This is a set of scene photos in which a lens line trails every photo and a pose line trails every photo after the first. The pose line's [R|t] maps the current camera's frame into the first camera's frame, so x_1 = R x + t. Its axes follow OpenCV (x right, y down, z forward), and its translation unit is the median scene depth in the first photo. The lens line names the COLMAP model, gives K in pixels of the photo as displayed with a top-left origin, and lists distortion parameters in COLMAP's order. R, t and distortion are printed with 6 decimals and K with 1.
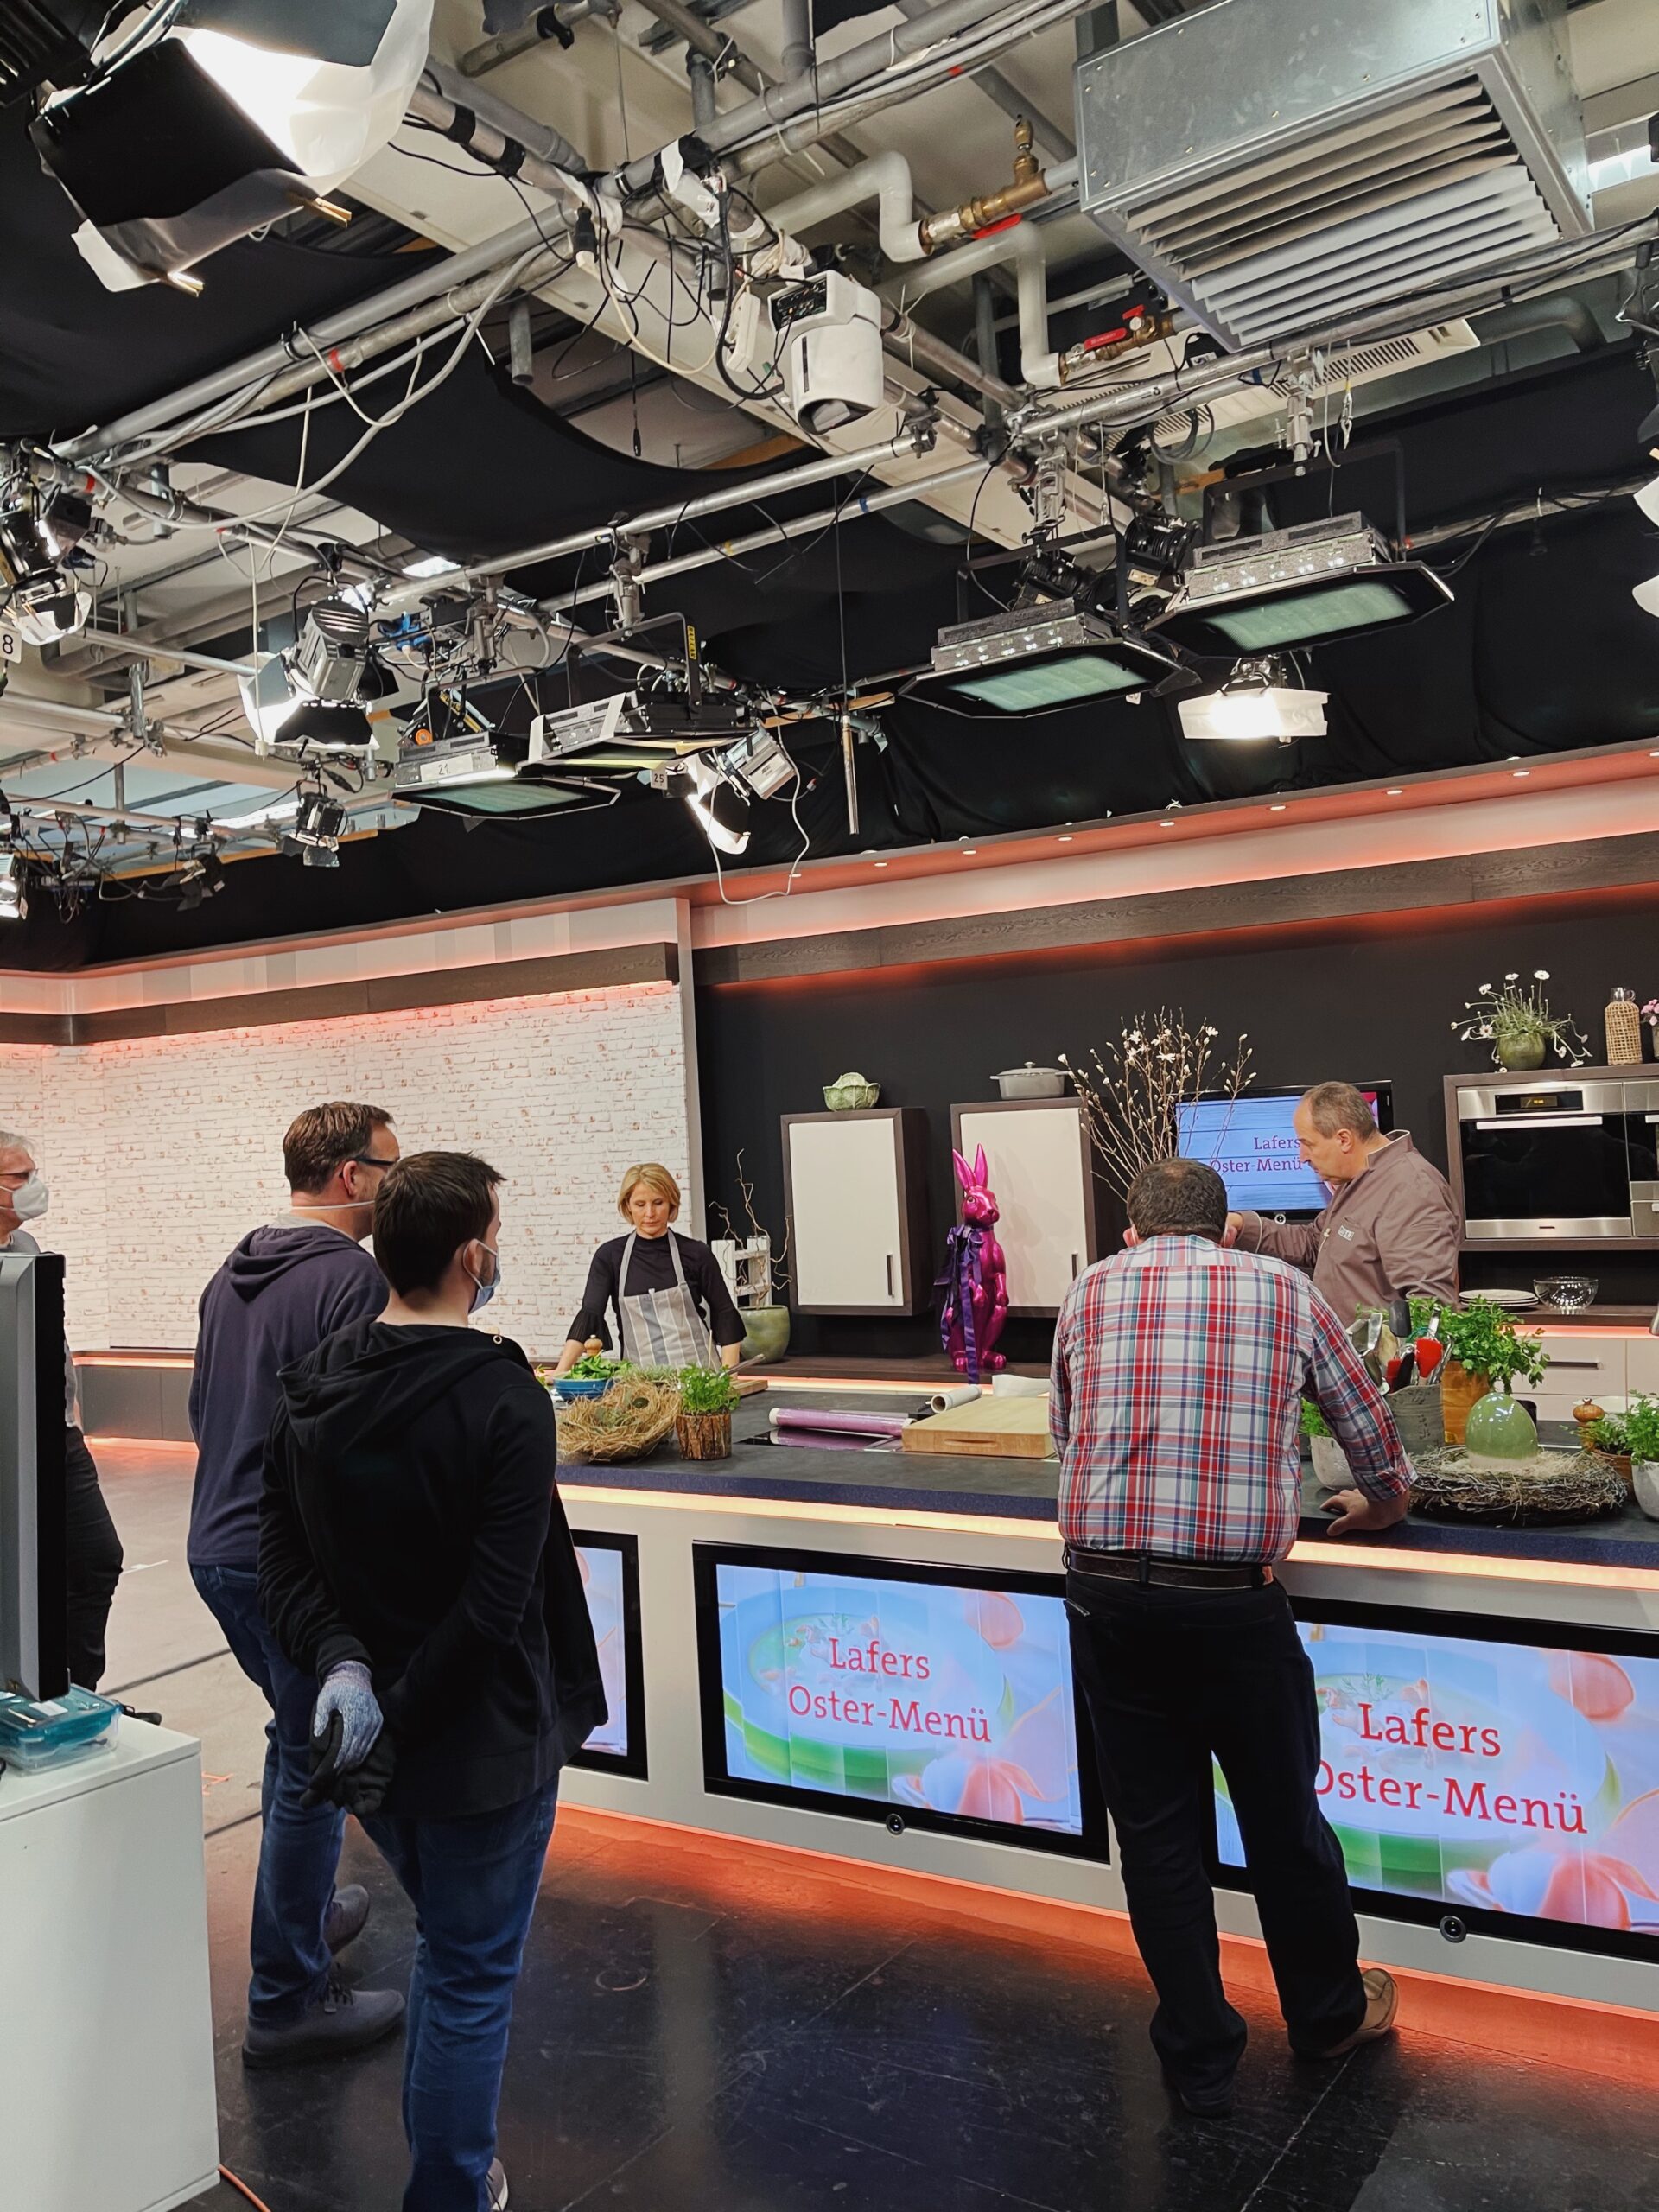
lens RADIAL K [[1691.6, 0, 823.6], [0, 1691.6, 1100.1], [0, 0, 1]] dist [0.020665, 0.004832]
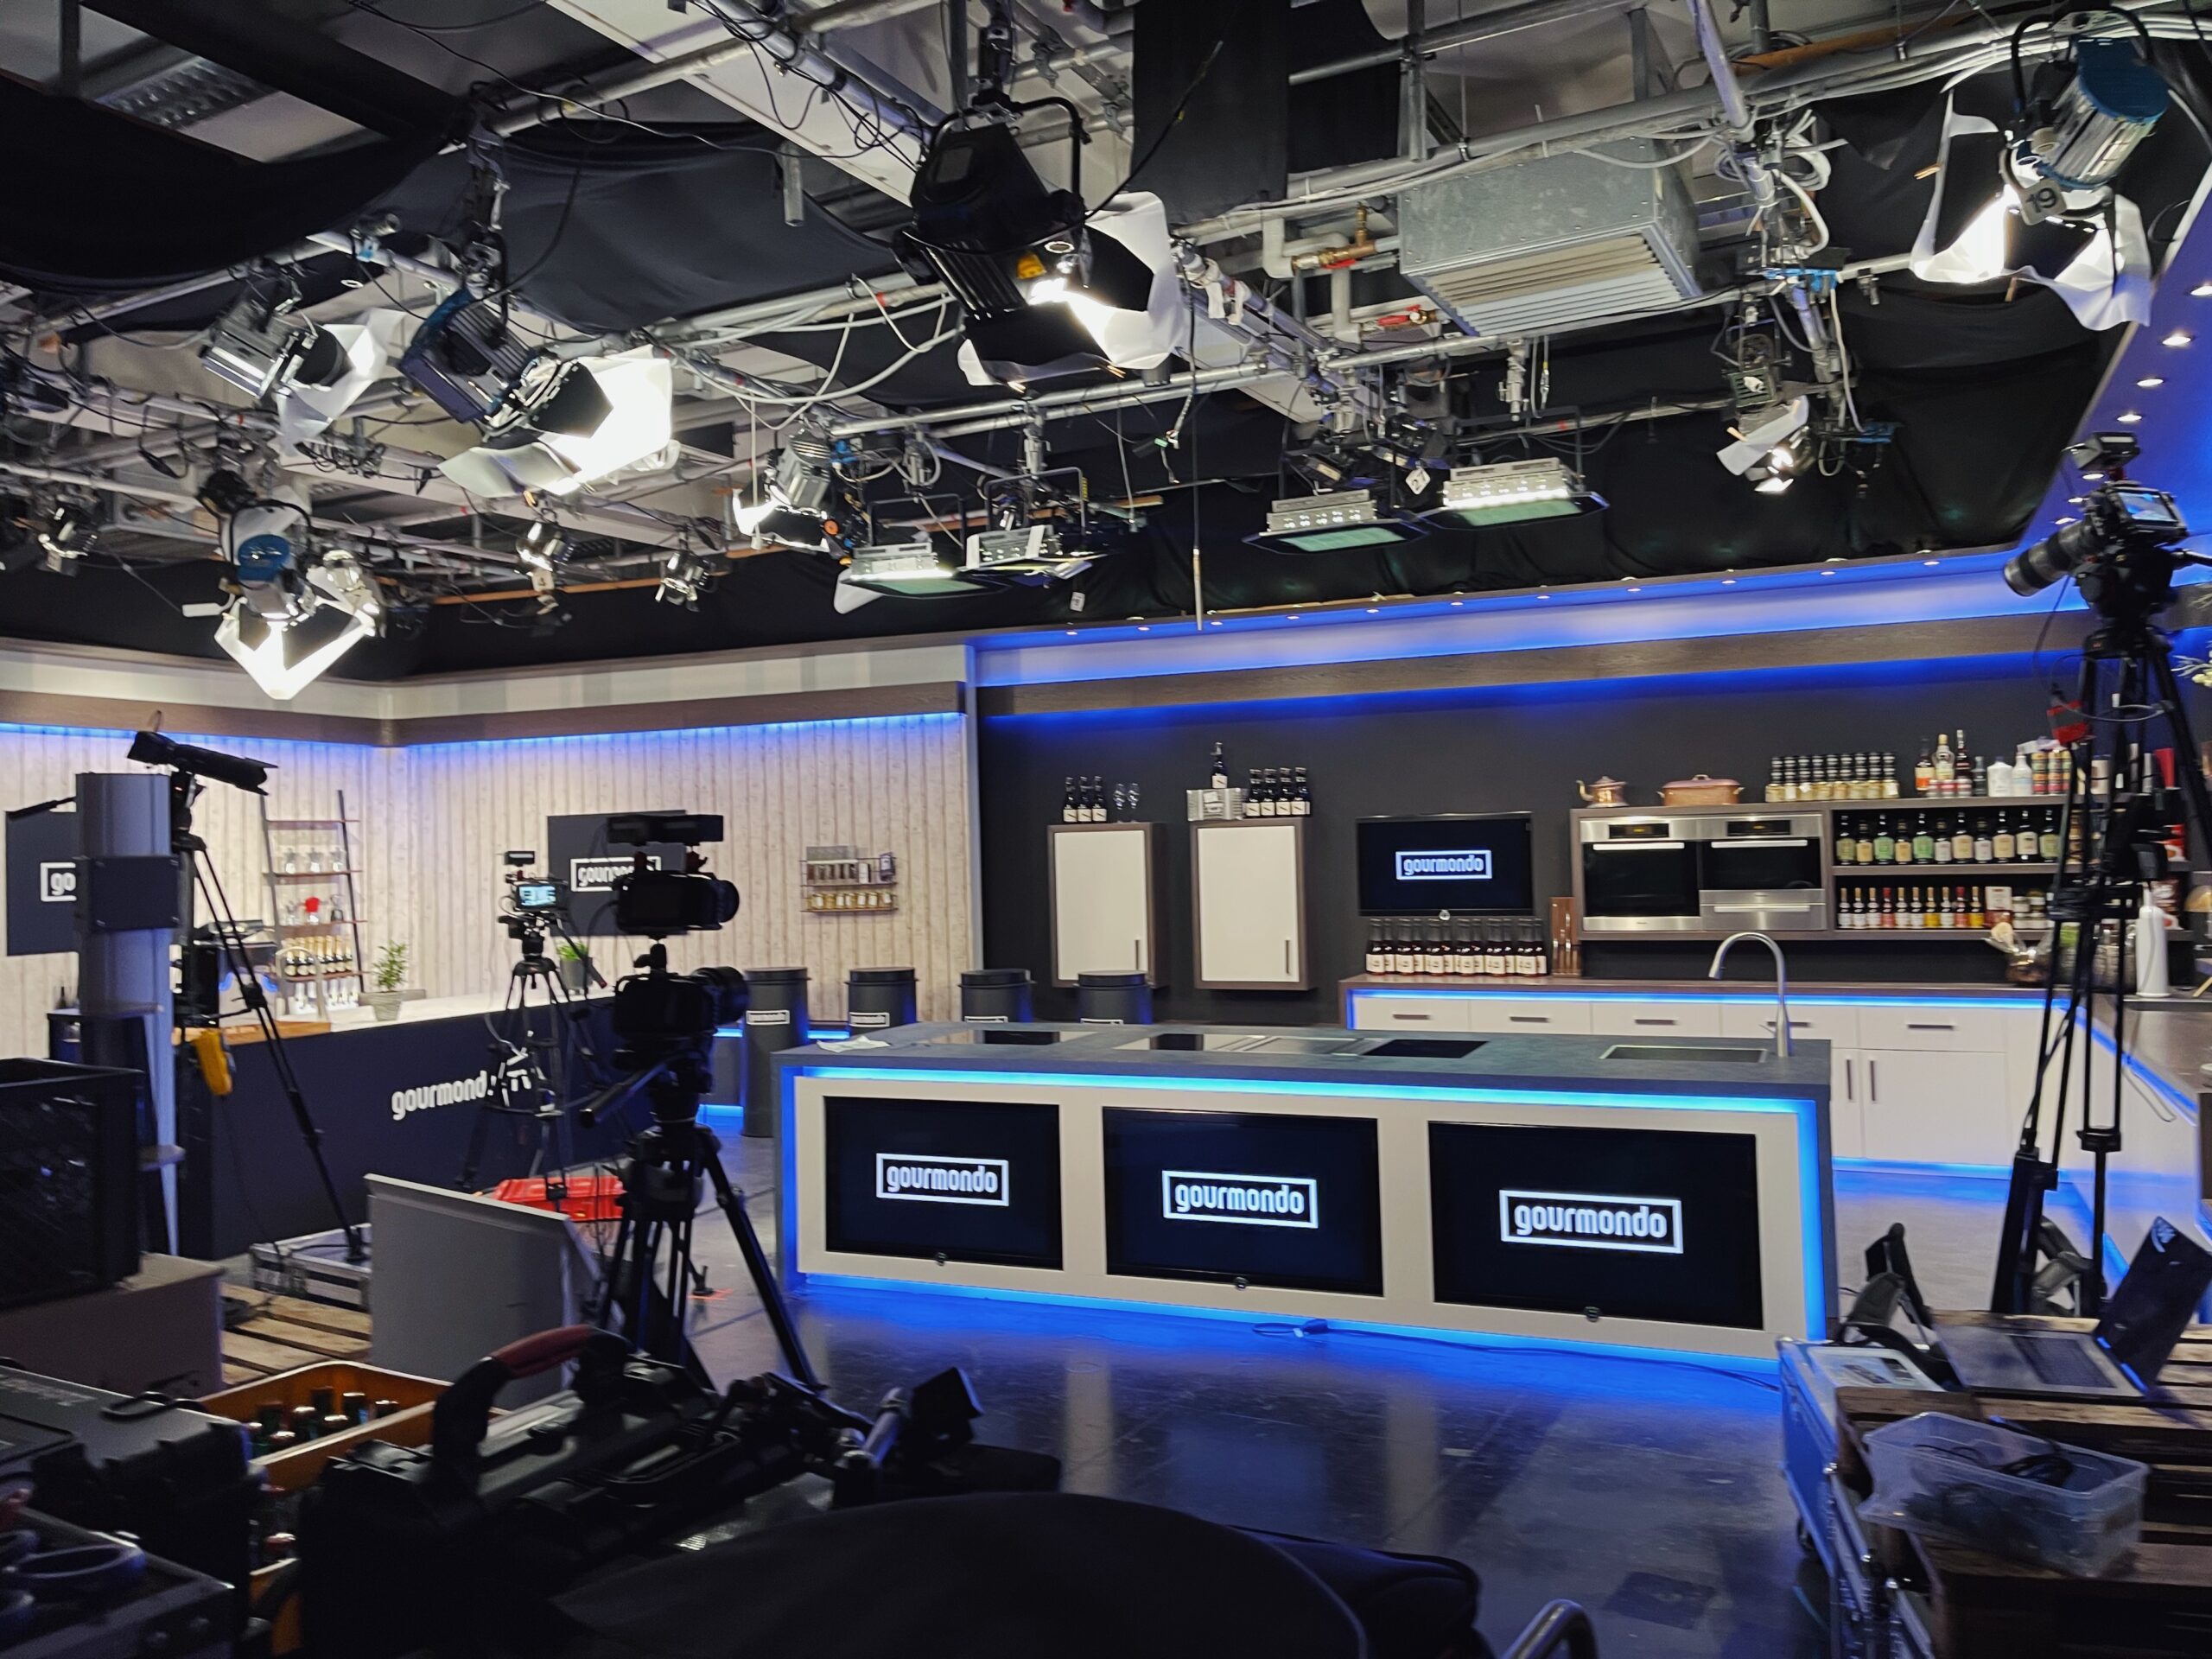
lens RADIAL K [[1691.6, 0, 1129.5], [0, 1691.6, 830.6], [0, 0, 1]] dist [0.020665, 0.004832]
pose [[0.992171, 0.027625, 0.121790, -0.187049], [-0.028770, 0.999557, 0.007651, 0.002787], [-0.121525, -0.011095, 0.992526, -0.374708]]
